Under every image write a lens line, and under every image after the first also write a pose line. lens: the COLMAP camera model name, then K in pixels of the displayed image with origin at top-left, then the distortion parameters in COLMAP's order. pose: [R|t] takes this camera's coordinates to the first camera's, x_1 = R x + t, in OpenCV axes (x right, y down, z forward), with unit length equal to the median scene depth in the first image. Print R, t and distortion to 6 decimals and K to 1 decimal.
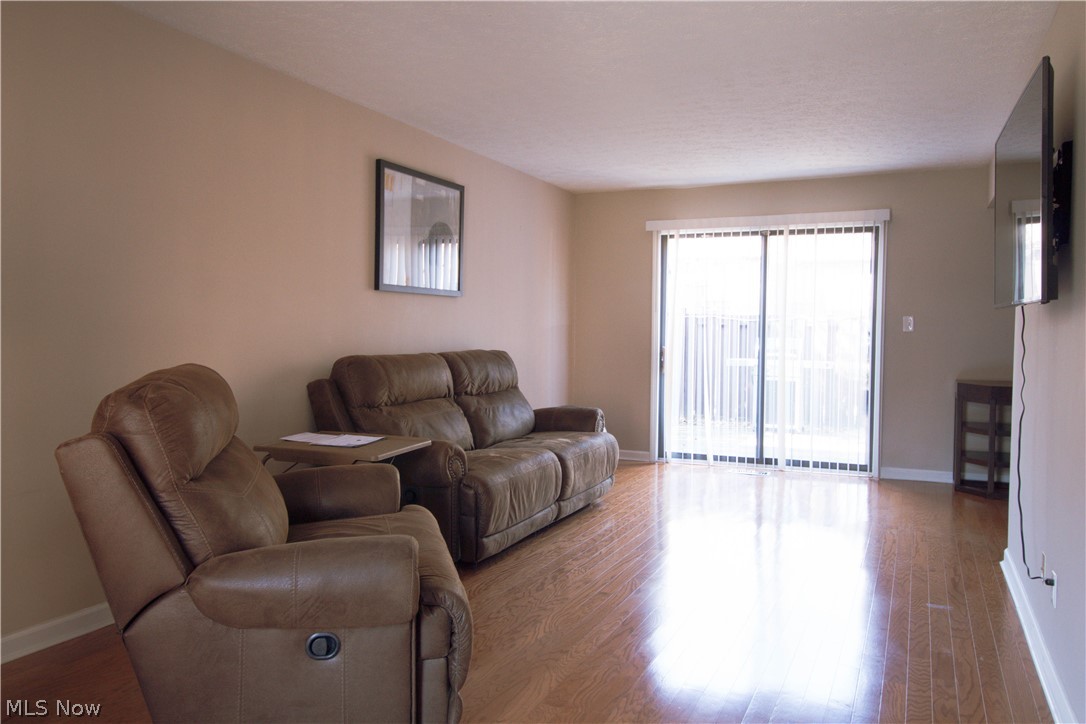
lens RADIAL K [[859.9, 0, 543.0], [0, 859.9, 362.0], [0, 0, 1]] dist [-0.003858, -0.002239]
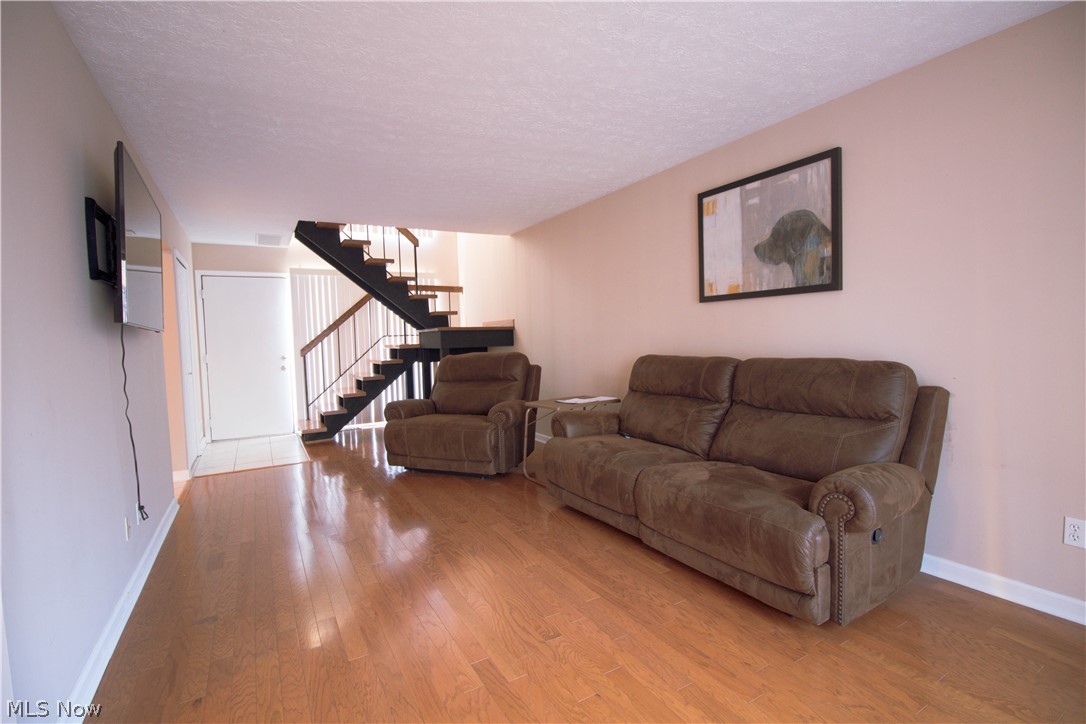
lens RADIAL K [[503.0, 0, 544.9], [0, 503.0, 360.5], [0, 0, 1]] dist [0.000052, -0.012292]
pose [[-0.594045, 0.047479, -0.803029, 0.495116], [-0.007545, 0.997884, 0.064582, -0.044974], [0.804396, 0.044424, -0.592430, 1.203450]]
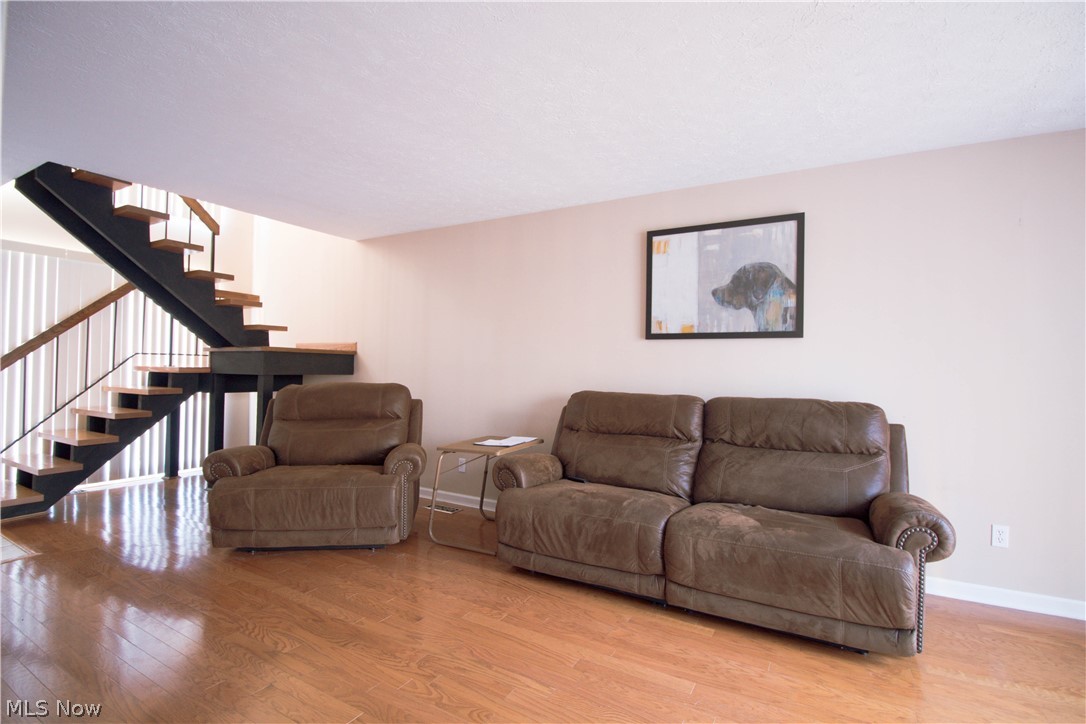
lens RADIAL K [[503.0, 0, 544.9], [0, 503.0, 360.5], [0, 0, 1]] dist [0.000052, -0.012292]
pose [[-0.108846, -0.024048, -0.993768, 0.503856], [-0.055879, 0.998275, -0.018037, -0.032730], [0.992487, 0.053568, -0.110002, 0.905455]]
